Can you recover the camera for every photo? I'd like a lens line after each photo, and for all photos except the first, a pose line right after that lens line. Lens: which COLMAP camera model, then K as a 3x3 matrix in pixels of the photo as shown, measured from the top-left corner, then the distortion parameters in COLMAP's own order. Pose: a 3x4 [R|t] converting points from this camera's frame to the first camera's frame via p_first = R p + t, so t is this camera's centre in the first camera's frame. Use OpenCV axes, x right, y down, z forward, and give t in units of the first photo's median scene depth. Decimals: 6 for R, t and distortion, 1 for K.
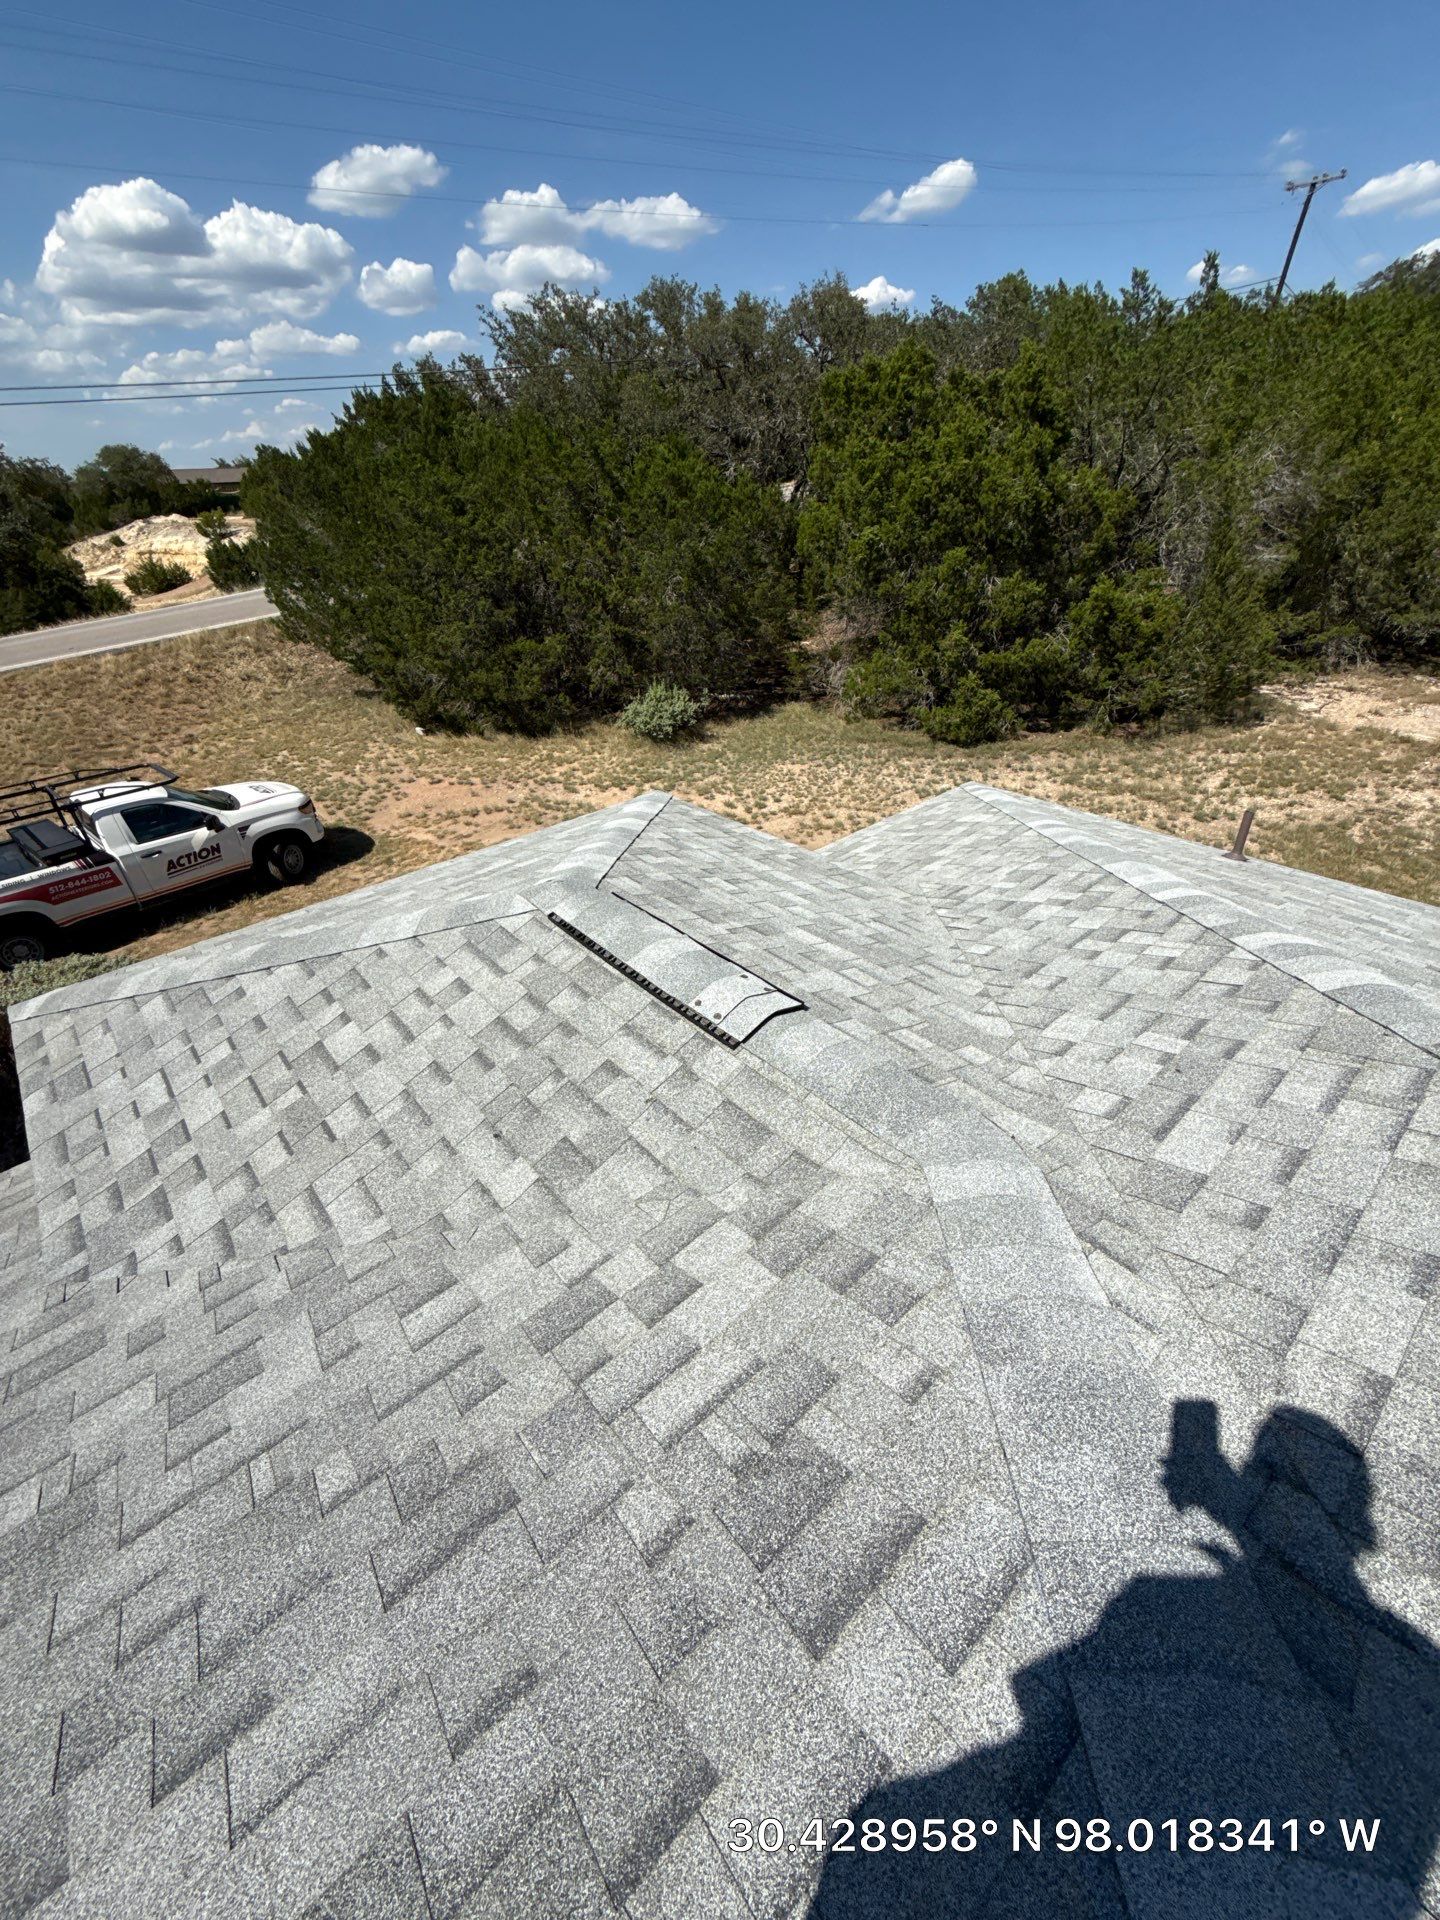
lens RADIAL K [[762.9, 0, 719.4], [0, 762.9, 962.6], [0, 0, 1]] dist [0.000788, -0.000053]
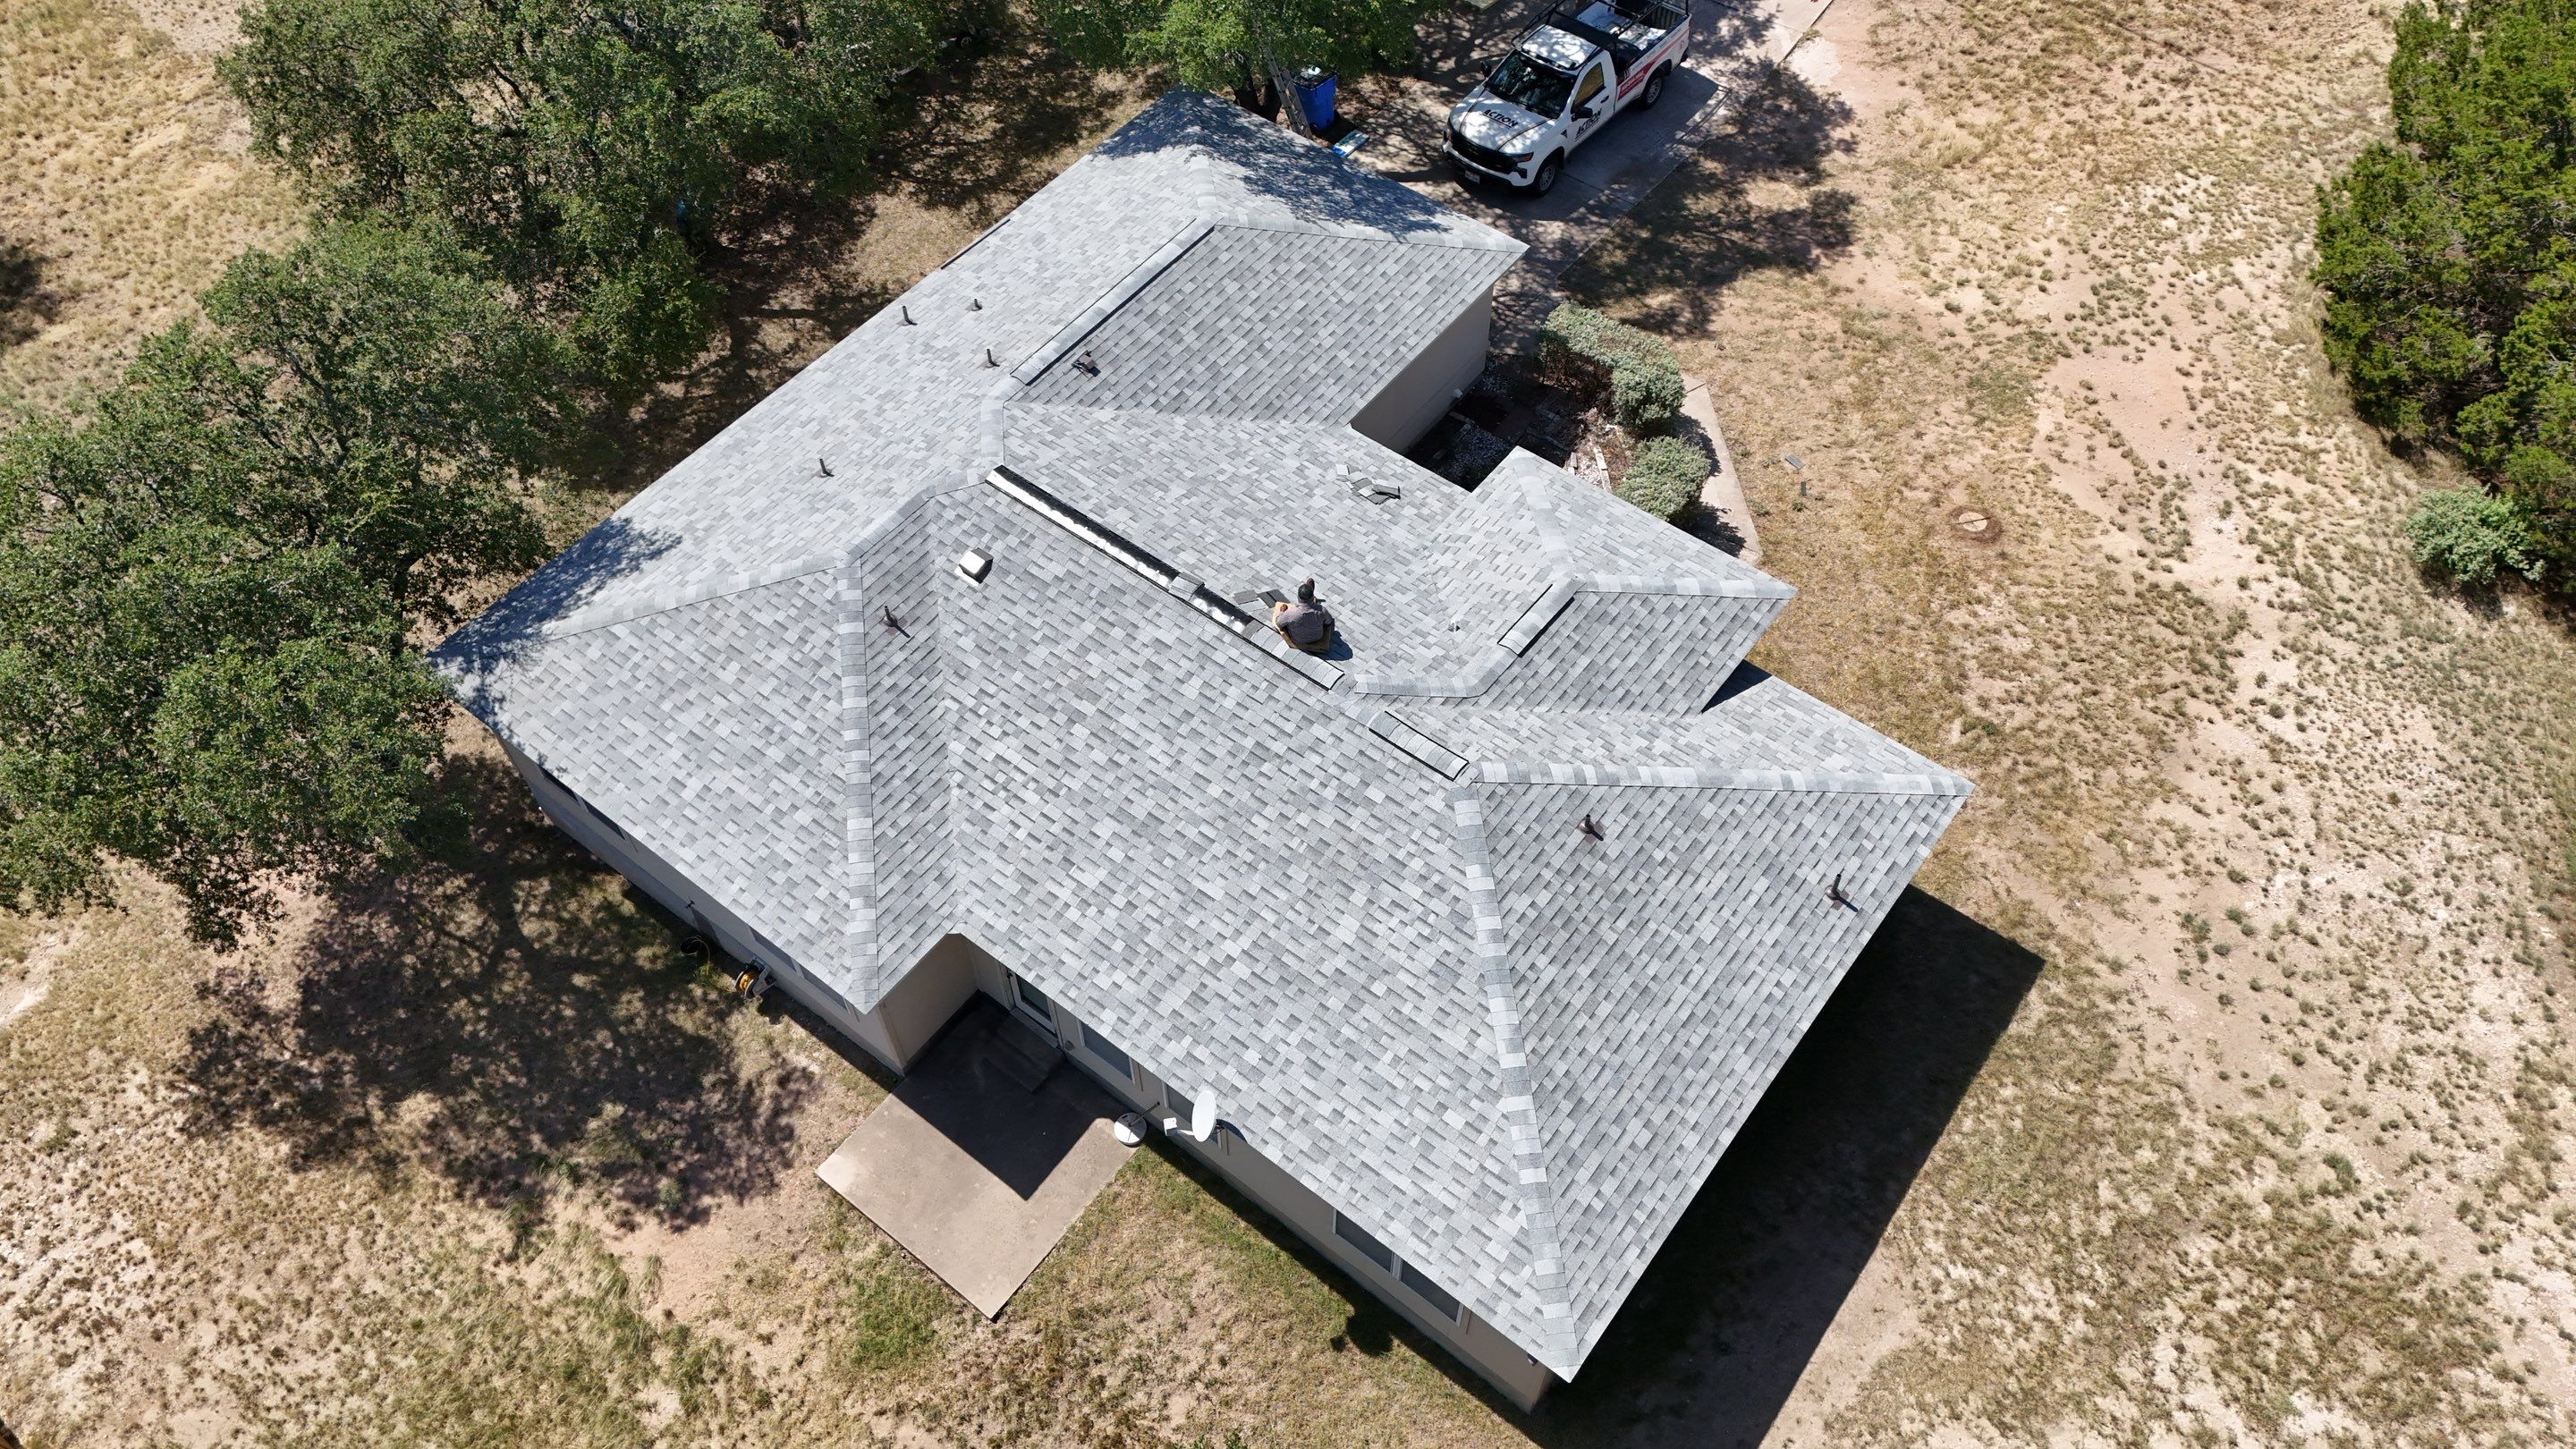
lens RADIAL K [[1903.4, 0, 1285.6], [0, 1903.4, 710.8], [0, 0, 1]] dist [0.065550, -0.055272]
pose [[0.187681, 0.811201, -0.553831, 0.861539], [-0.534339, 0.557438, 0.635409, -0.830980], [0.824171, 0.176680, 0.538077, -0.793229]]
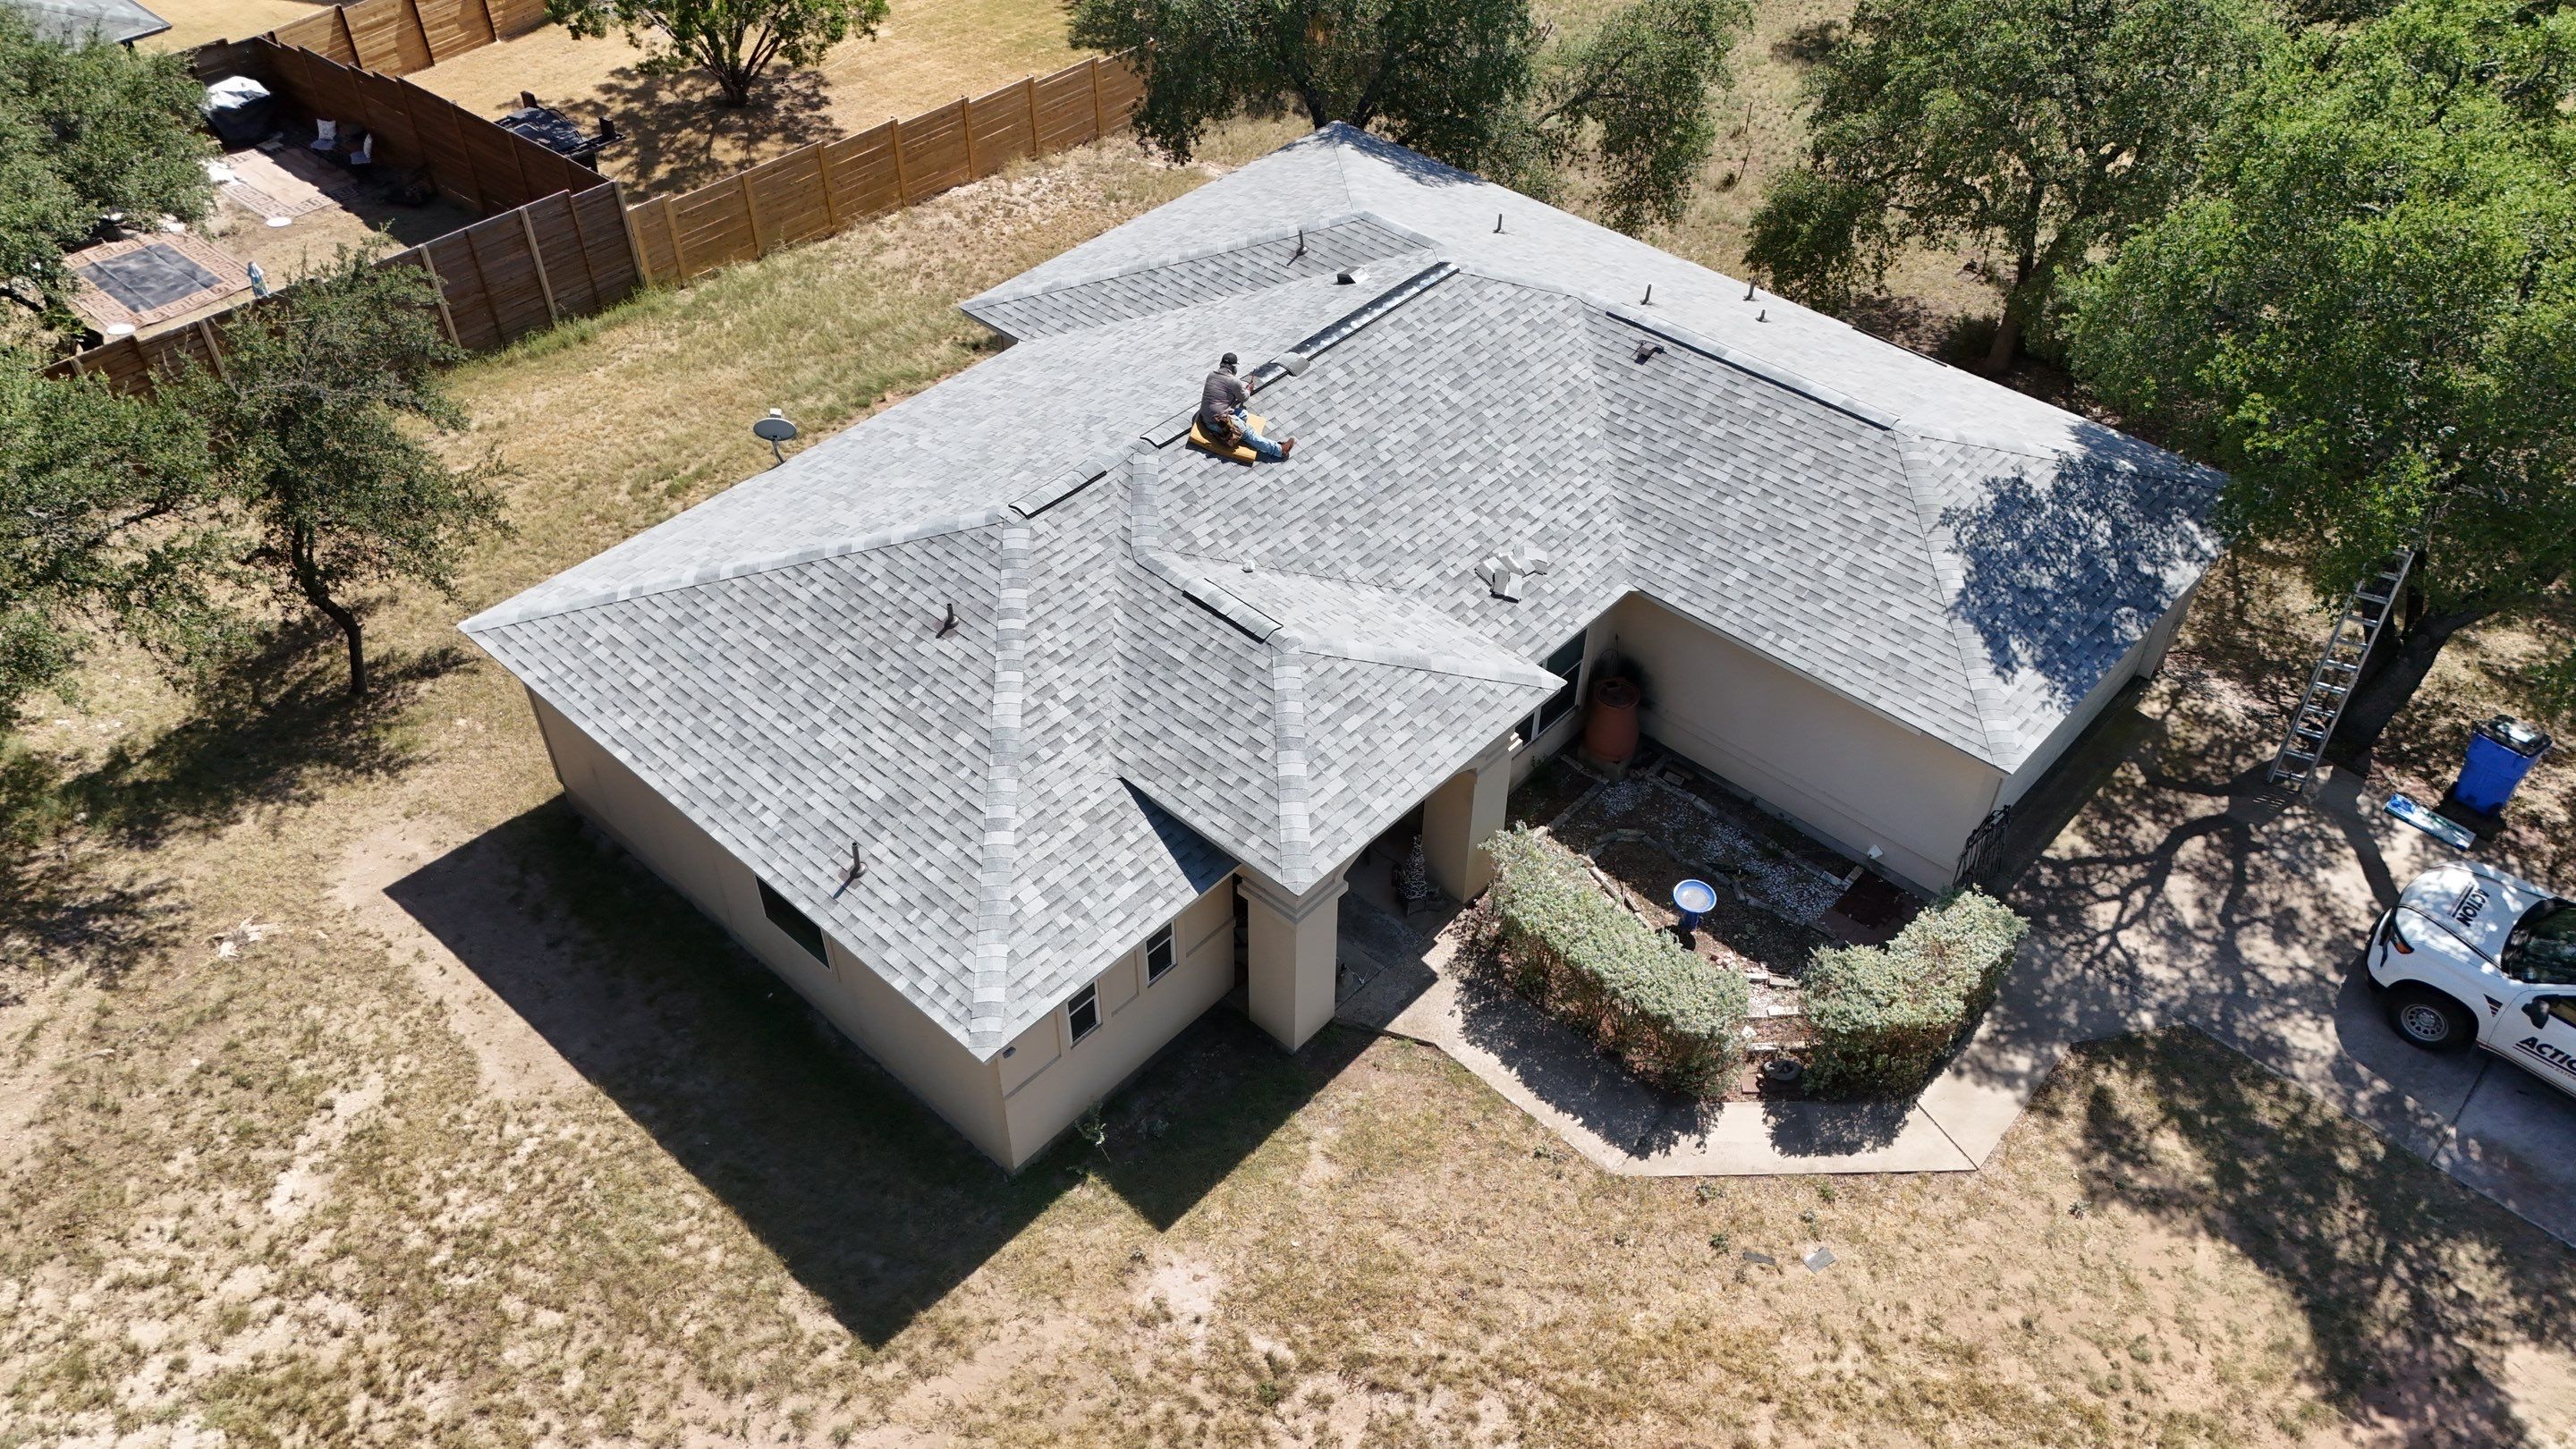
lens RADIAL K [[1903.4, 0, 1283.5], [0, 1903.4, 715.6], [0, 0, 1]] dist [0.065550, -0.055272]
pose [[-0.994099, 0.092621, -0.056462, 0.032075], [-0.030889, 0.257253, 0.965850, -1.270783], [0.103983, 0.961895, -0.252874, 0.603736]]
